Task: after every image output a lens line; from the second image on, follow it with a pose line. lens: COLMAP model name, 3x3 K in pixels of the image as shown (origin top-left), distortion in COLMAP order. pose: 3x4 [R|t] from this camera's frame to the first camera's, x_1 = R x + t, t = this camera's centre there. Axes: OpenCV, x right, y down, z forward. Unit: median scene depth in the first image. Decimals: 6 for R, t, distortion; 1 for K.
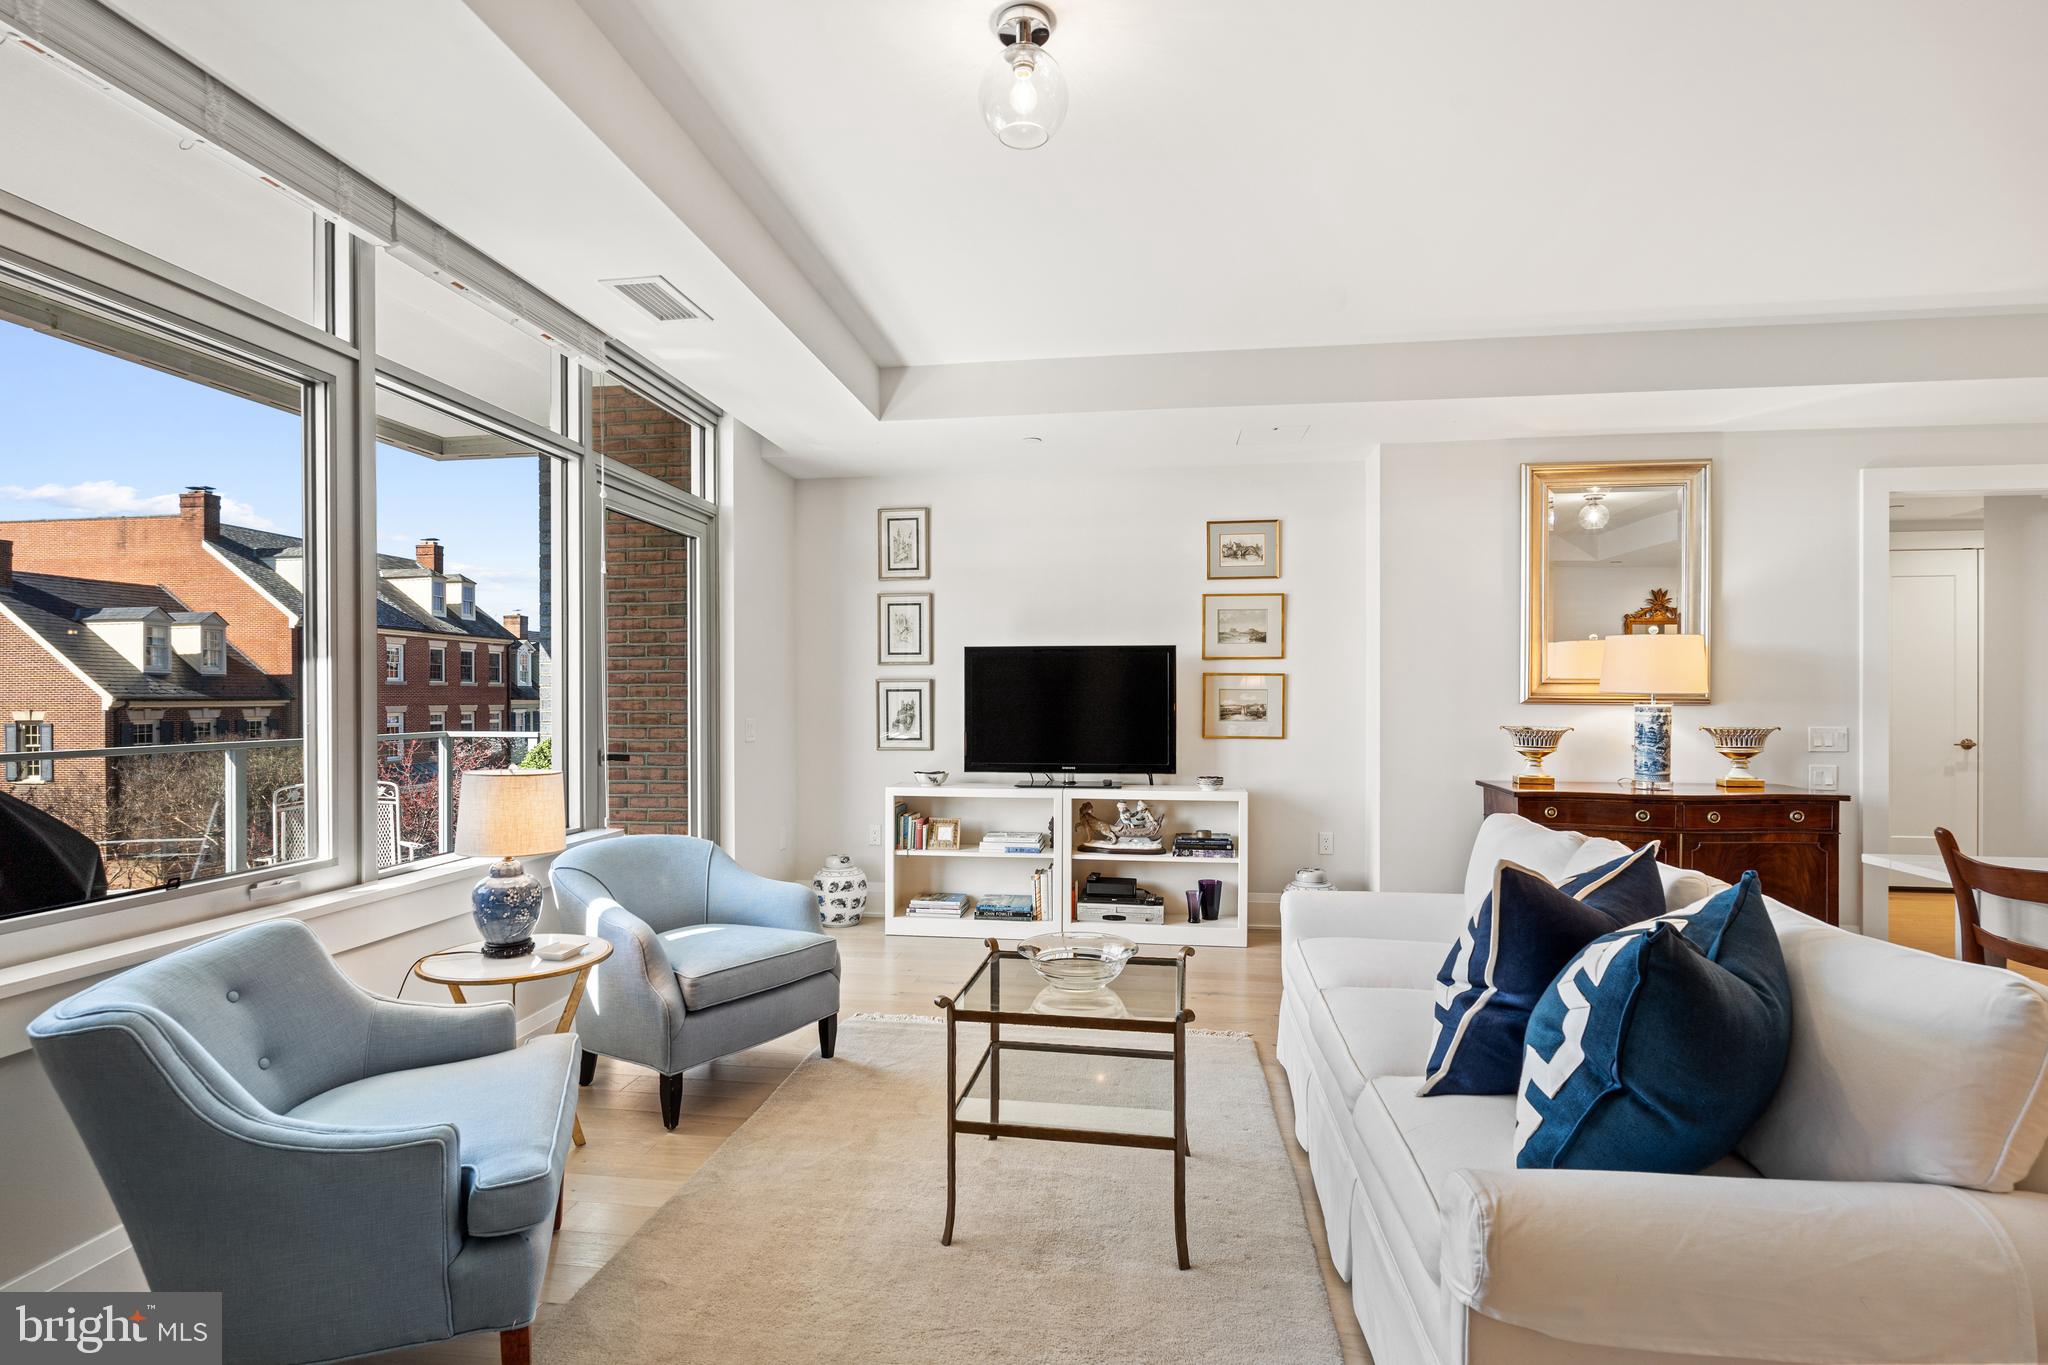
lens RADIAL K [[994.7, 0, 1026.5], [0, 994.7, 691.3], [0, 0, 1]] dist [0.002083, 0.000628]
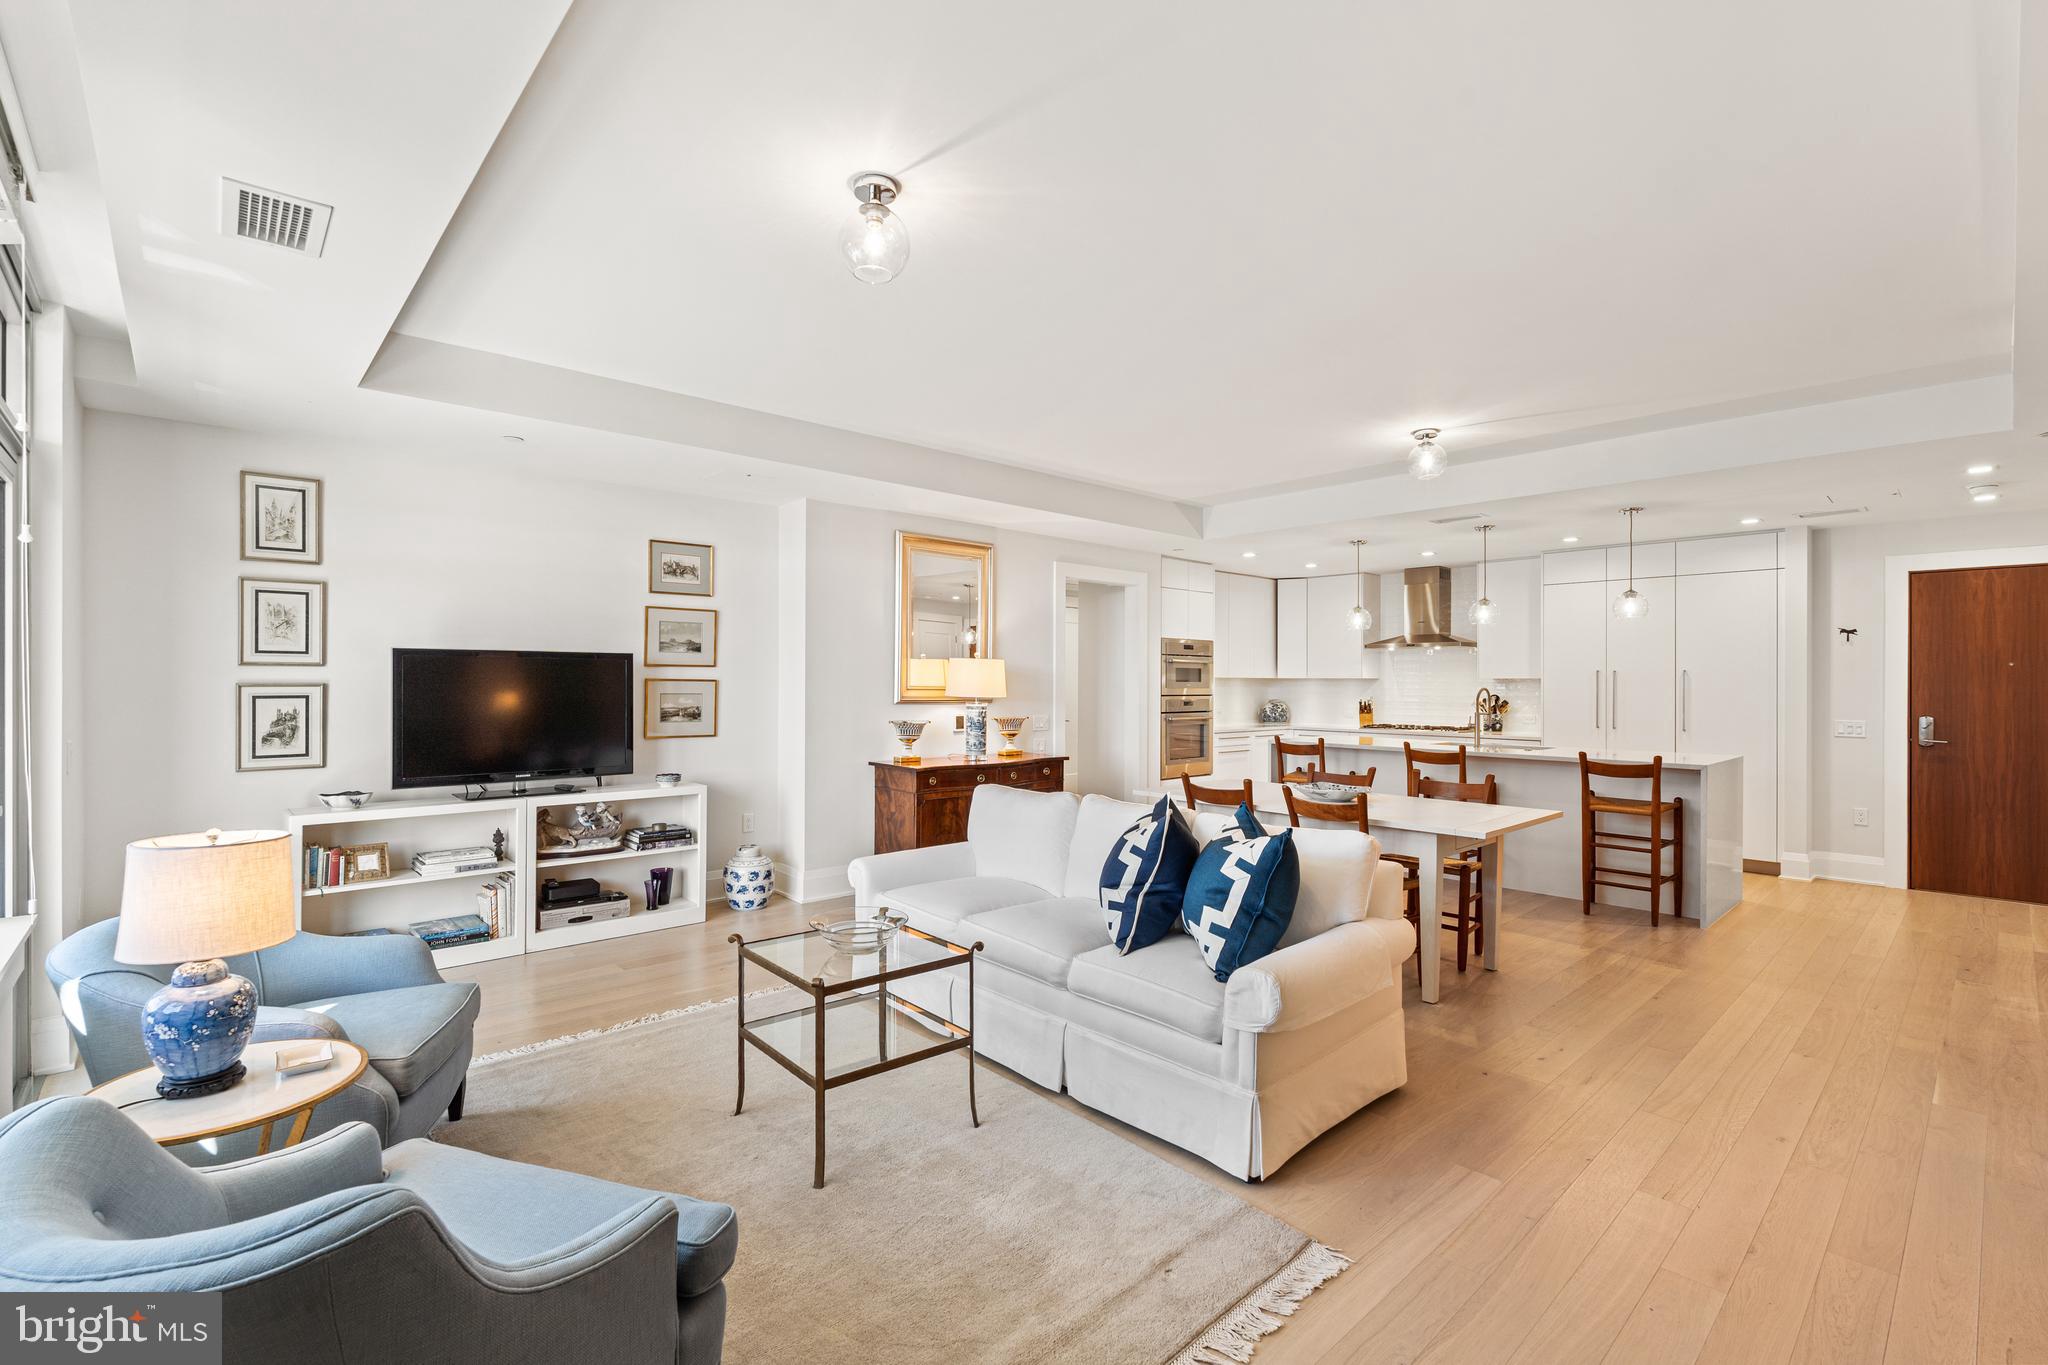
lens RADIAL K [[907.3, 0, 1023.4], [0, 907.3, 673.9], [0, 0, 1]] dist [-0.004862, -0.000234]
pose [[0.639363, 0.009071, 0.768852, -0.331849], [-0.007298, 0.999957, -0.005729, -0.021952], [-0.768871, -0.001948, 0.639401, 0.055656]]
